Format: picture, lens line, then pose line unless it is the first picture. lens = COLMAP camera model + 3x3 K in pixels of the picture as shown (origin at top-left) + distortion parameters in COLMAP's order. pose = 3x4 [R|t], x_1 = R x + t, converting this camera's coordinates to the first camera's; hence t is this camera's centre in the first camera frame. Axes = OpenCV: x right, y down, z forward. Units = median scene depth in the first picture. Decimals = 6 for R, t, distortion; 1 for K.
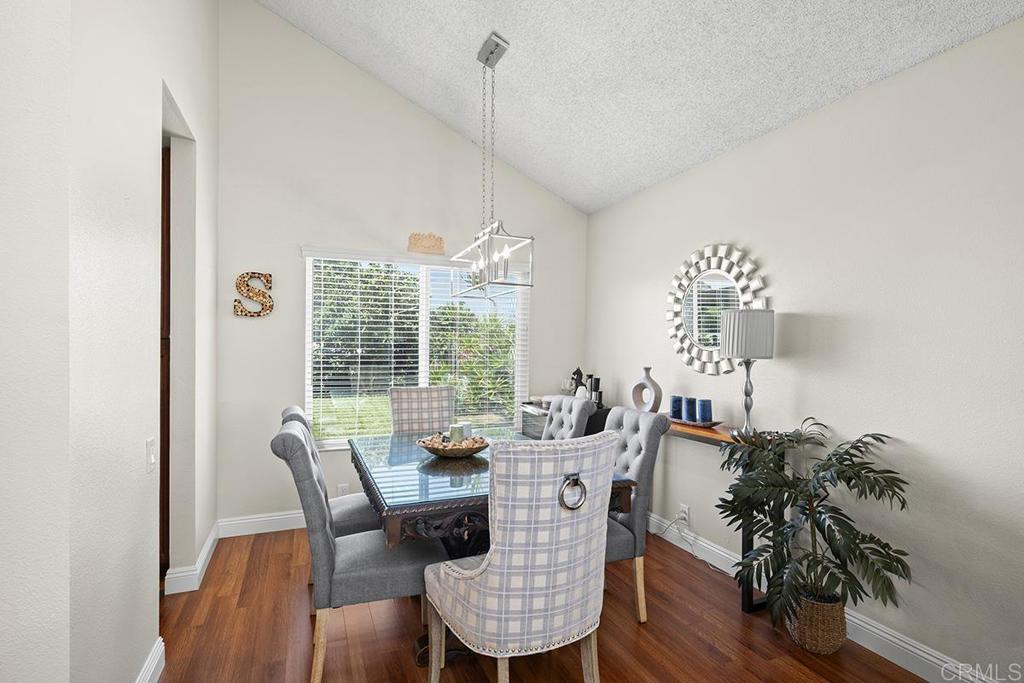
lens RADIAL K [[533.8, 0, 511.8], [0, 533.8, 345.2], [0, 0, 1]] dist [0.000485, 0.000006]
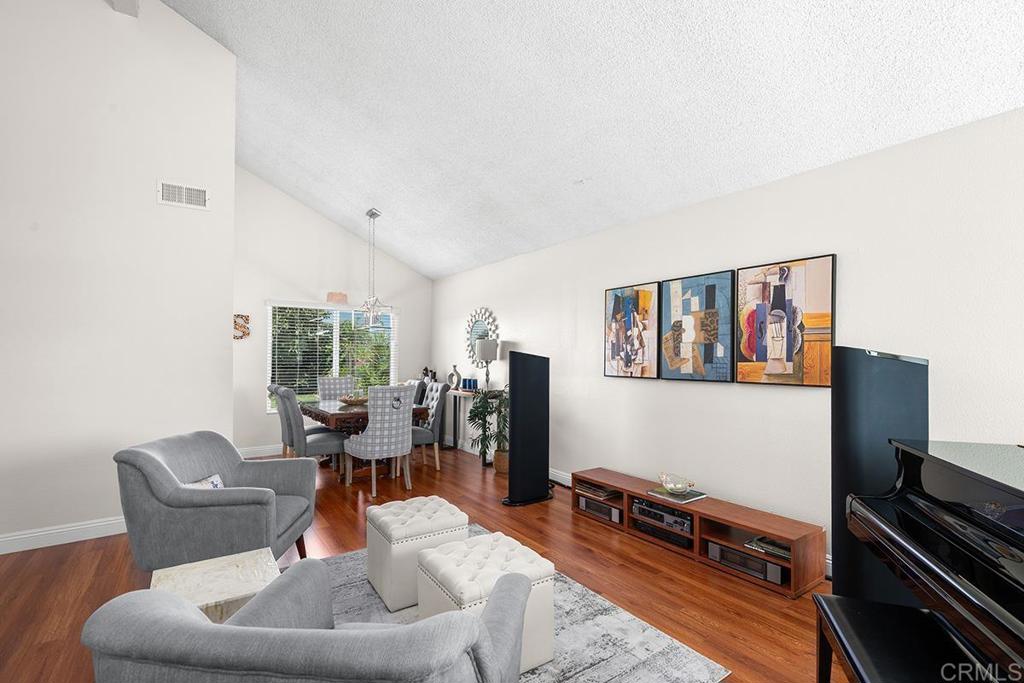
lens RADIAL K [[470.4, 0, 515.7], [0, 470.4, 359.6], [0, 0, 1]] dist [-0.000402, -0.000038]
pose [[0.973734, -0.002739, 0.227674, 0.086187], [-0.000236, 0.999915, 0.013040, -0.003719], [-0.227691, -0.012751, 0.973650, -0.928795]]
